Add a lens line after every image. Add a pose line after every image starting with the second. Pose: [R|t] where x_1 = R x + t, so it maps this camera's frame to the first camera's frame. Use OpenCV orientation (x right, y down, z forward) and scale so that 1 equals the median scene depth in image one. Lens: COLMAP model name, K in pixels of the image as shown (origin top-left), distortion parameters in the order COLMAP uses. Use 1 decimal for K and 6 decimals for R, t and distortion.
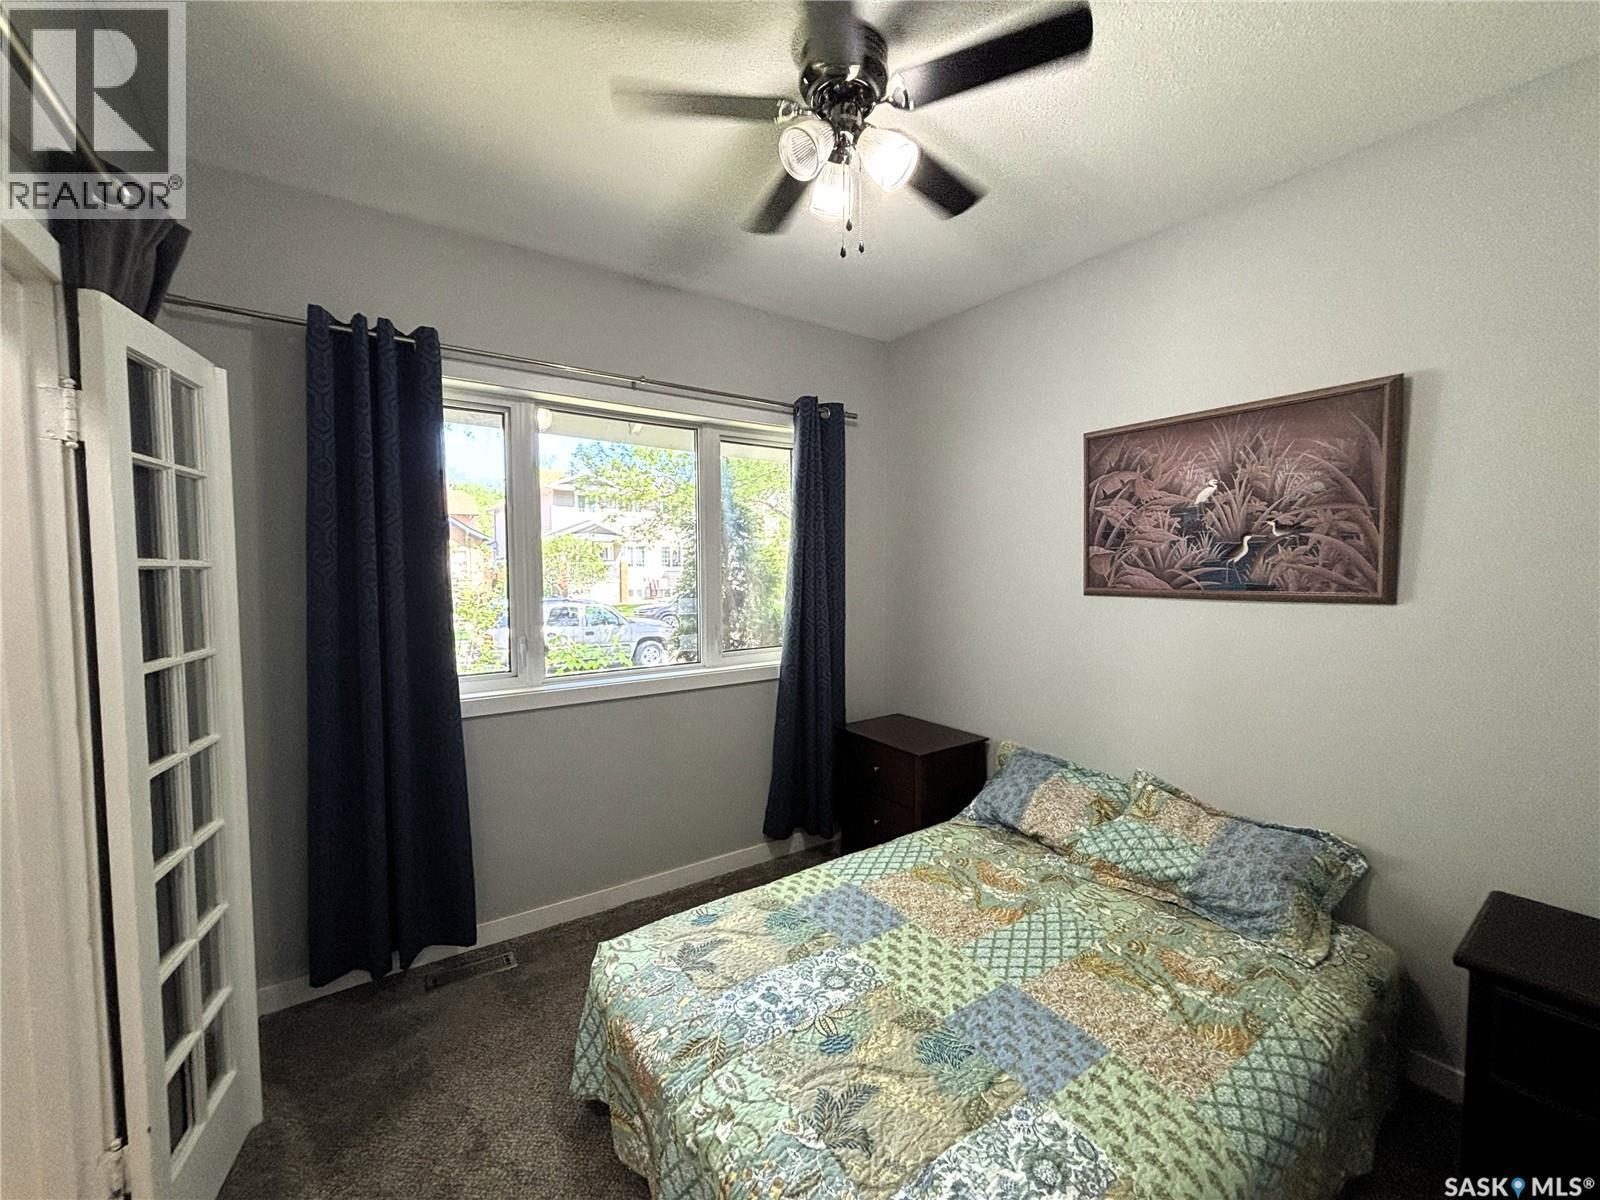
lens RADIAL K [[643.0, 0, 808.5], [0, 643.0, 599.7], [0, 0, 1]] dist [0.000521, -0.000019]
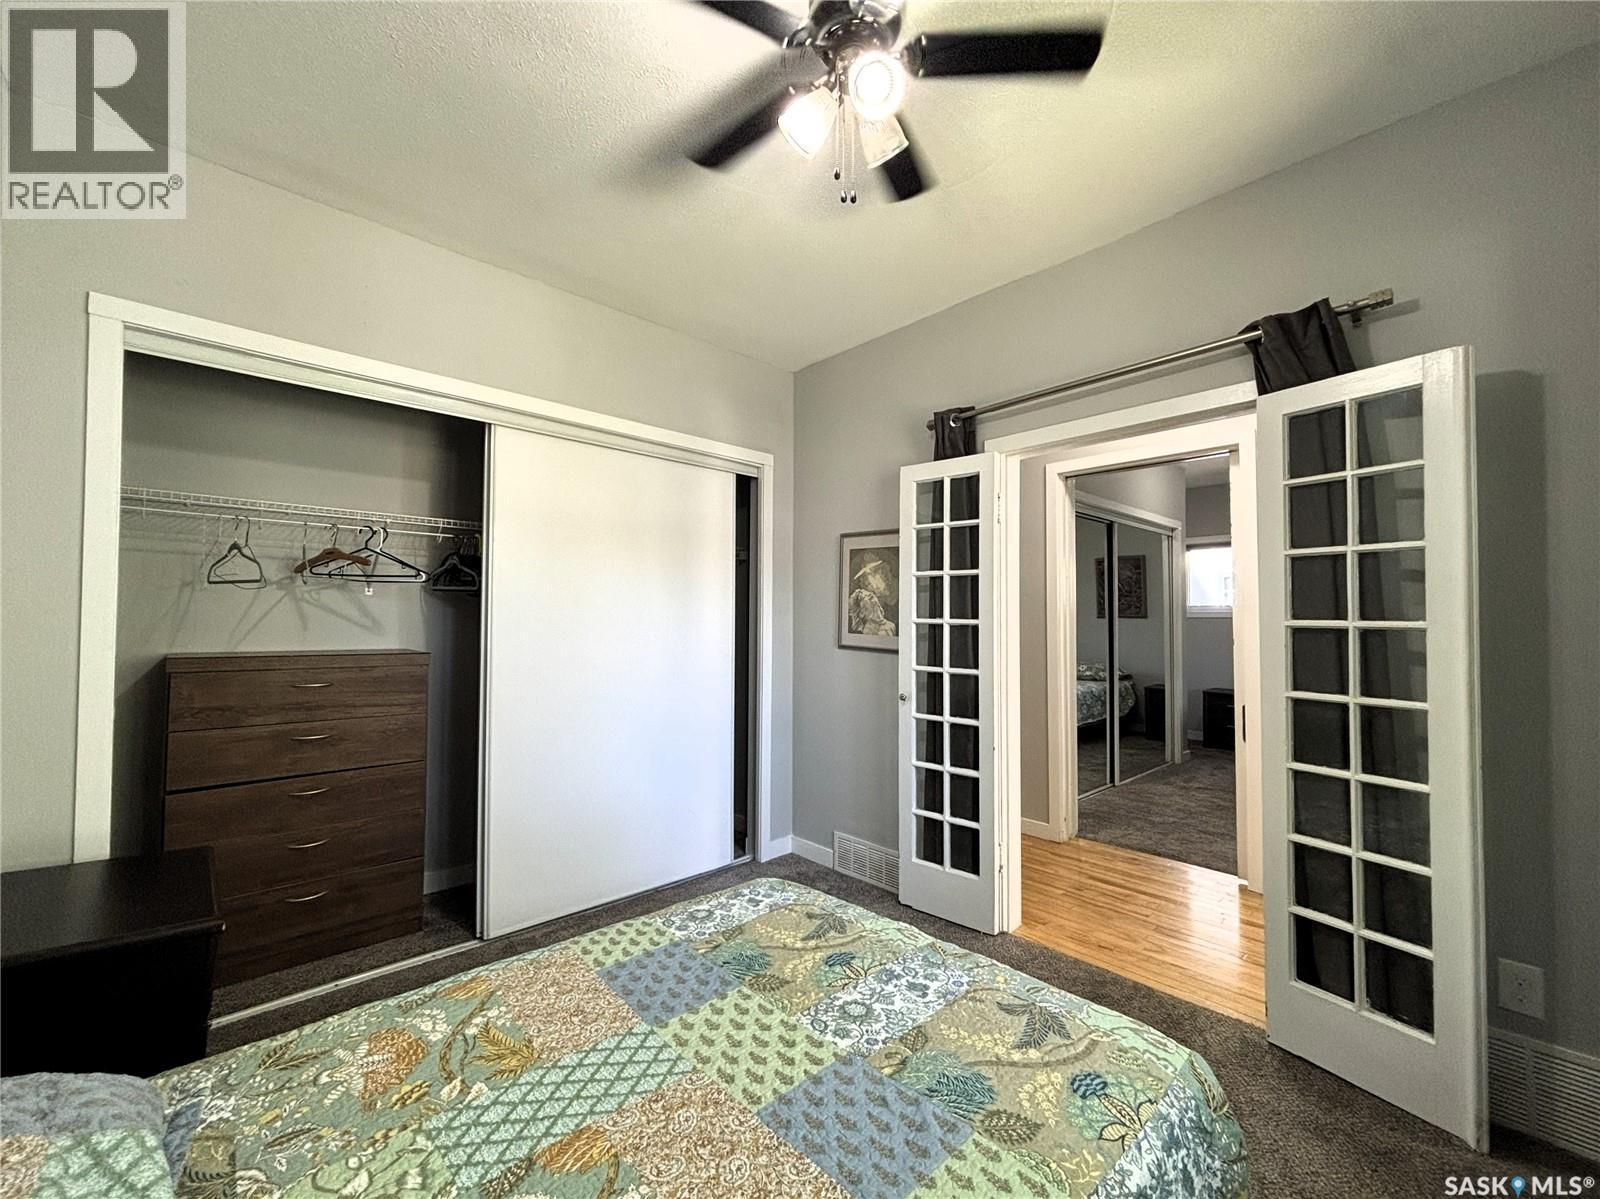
lens RADIAL K [[643.0, 0, 808.5], [0, 643.0, 599.2], [0, 0, 1]] dist [0.000521, -0.000019]
pose [[-0.989890, -0.009833, -0.141498, 0.234484], [-0.013527, 0.999592, 0.025169, 0.022311], [0.141192, 0.026828, -0.989619, 1.845103]]
